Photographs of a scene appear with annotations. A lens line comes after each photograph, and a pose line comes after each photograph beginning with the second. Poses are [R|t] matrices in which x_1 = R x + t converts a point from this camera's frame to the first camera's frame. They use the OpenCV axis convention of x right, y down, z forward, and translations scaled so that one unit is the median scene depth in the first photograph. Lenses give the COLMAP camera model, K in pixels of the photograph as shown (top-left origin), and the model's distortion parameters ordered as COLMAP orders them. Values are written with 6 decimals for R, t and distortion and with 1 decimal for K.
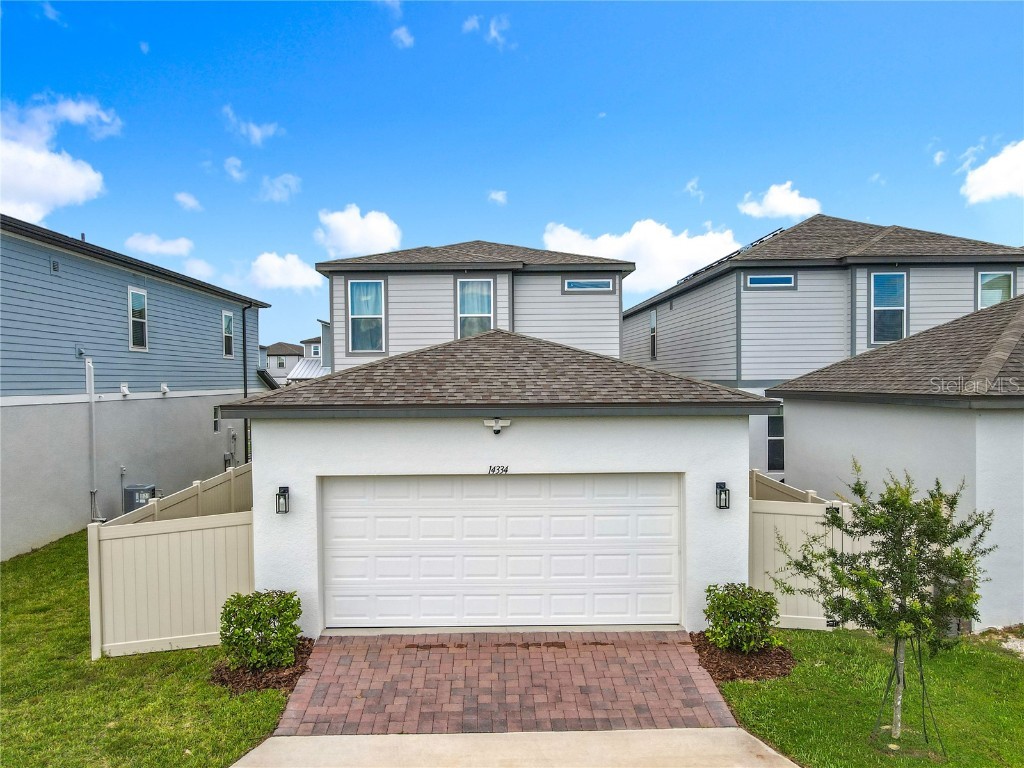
lens RADIAL K [[763.2, 0, 510.6], [0, 763.2, 374.9], [0, 0, 1]] dist [0.003629, 0.024125]
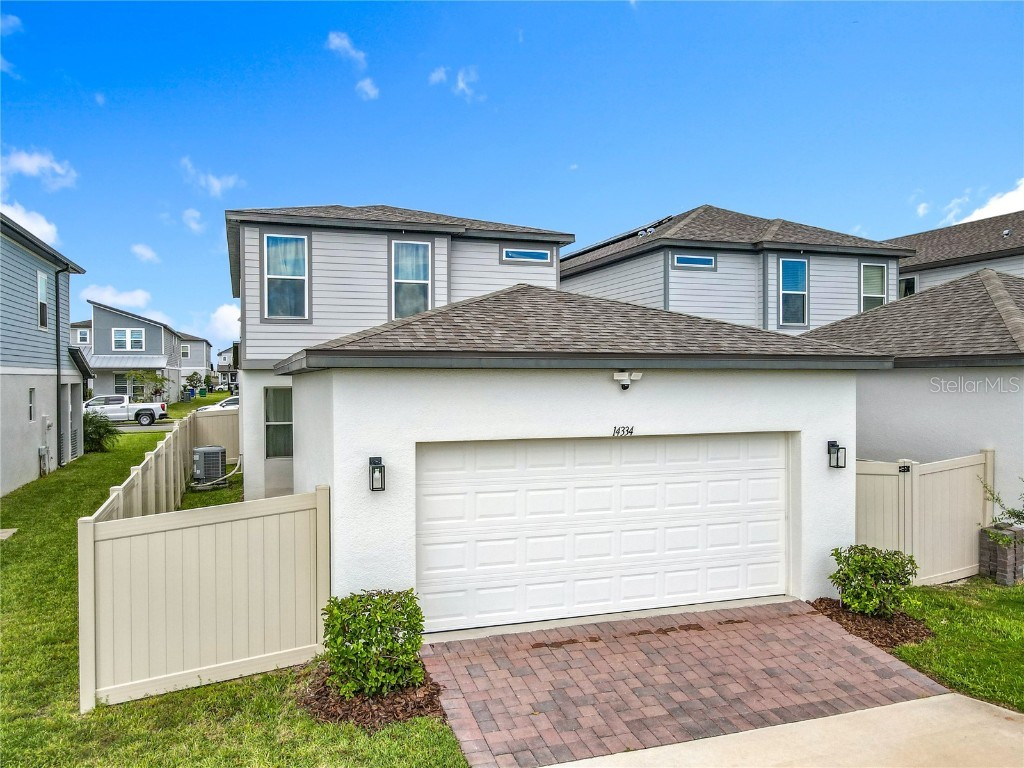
lens RADIAL K [[756.2, 0, 505.4], [0, 756.2, 362.2], [0, 0, 1]] dist [0.007638, 0.009488]
pose [[0.952533, 0.012387, 0.304182, -0.394844], [-0.007386, 0.999818, -0.017585, 0.060425], [-0.304344, 0.014504, 0.952452, 0.215698]]
